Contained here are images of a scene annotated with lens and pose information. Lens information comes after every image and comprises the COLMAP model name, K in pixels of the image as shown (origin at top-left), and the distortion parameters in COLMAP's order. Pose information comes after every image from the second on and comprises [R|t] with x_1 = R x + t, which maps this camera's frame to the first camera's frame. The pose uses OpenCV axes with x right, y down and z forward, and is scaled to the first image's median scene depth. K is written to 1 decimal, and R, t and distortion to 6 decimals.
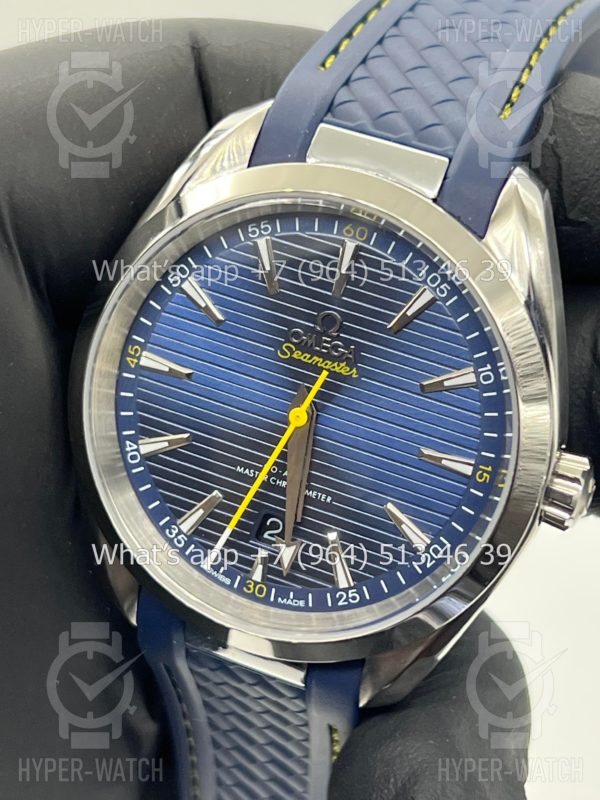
lens RADIAL K [[1964.1, 0, 297.3], [0, 1964.1, 393.9], [0, 0, 1]] dist [0.210590, 0.000000]
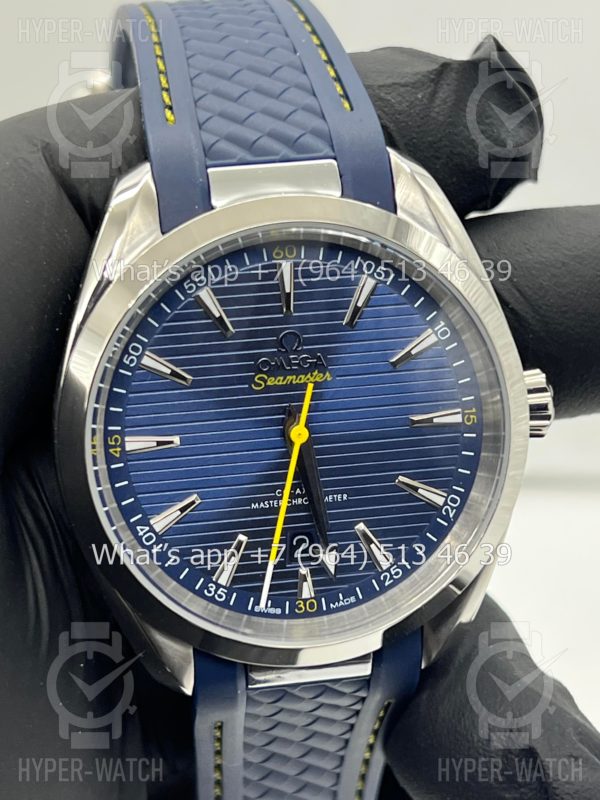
lens RADIAL K [[1964.1, 0, 300.0], [0, 1964.1, 397.5], [0, 0, 1]] dist [0.210590, 0.000000]
pose [[0.846891, -0.371361, 0.380615, -0.386665], [0.377180, 0.924040, 0.062325, -0.070947], [-0.374849, 0.090778, 0.922631, 0.024579]]
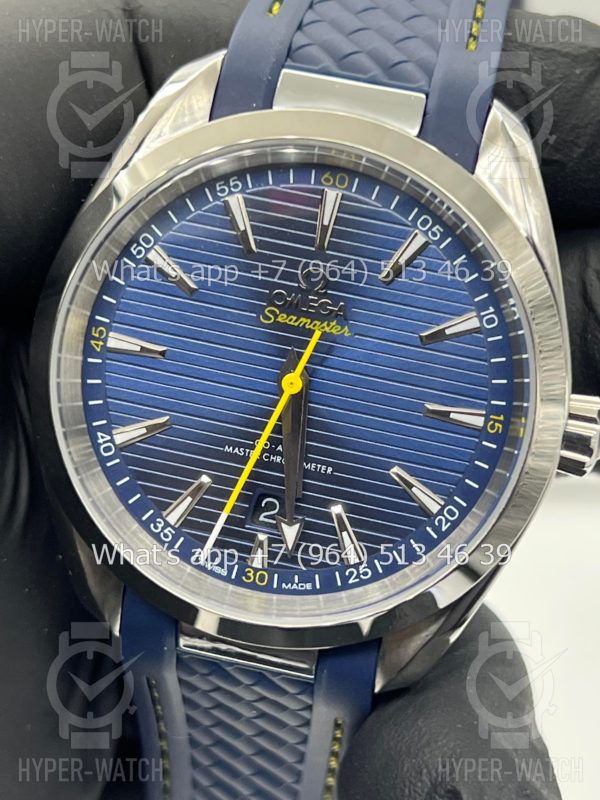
lens RADIAL K [[1964.1, 0, 298.6], [0, 1964.1, 403.2], [0, 0, 1]] dist [0.210590, 0.000000]
pose [[0.984031, -0.093077, 0.151723, -0.135770], [0.098661, 0.994678, -0.029687, 0.047981], [-0.148152, 0.044182, 0.987977, 0.081641]]
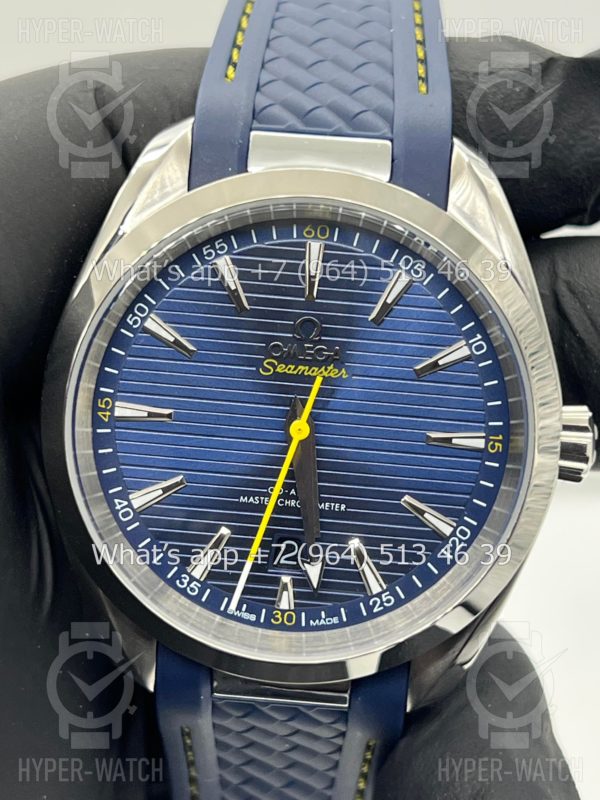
lens RADIAL K [[1964.1, 0, 293.0], [0, 1964.1, 397.1], [0, 0, 1]] dist [0.210590, 0.000000]
pose [[0.948403, -0.213098, 0.234781, -0.222612], [0.223077, 0.974661, -0.016480, 0.011026], [-0.225320, 0.068004, 0.971909, 0.057937]]
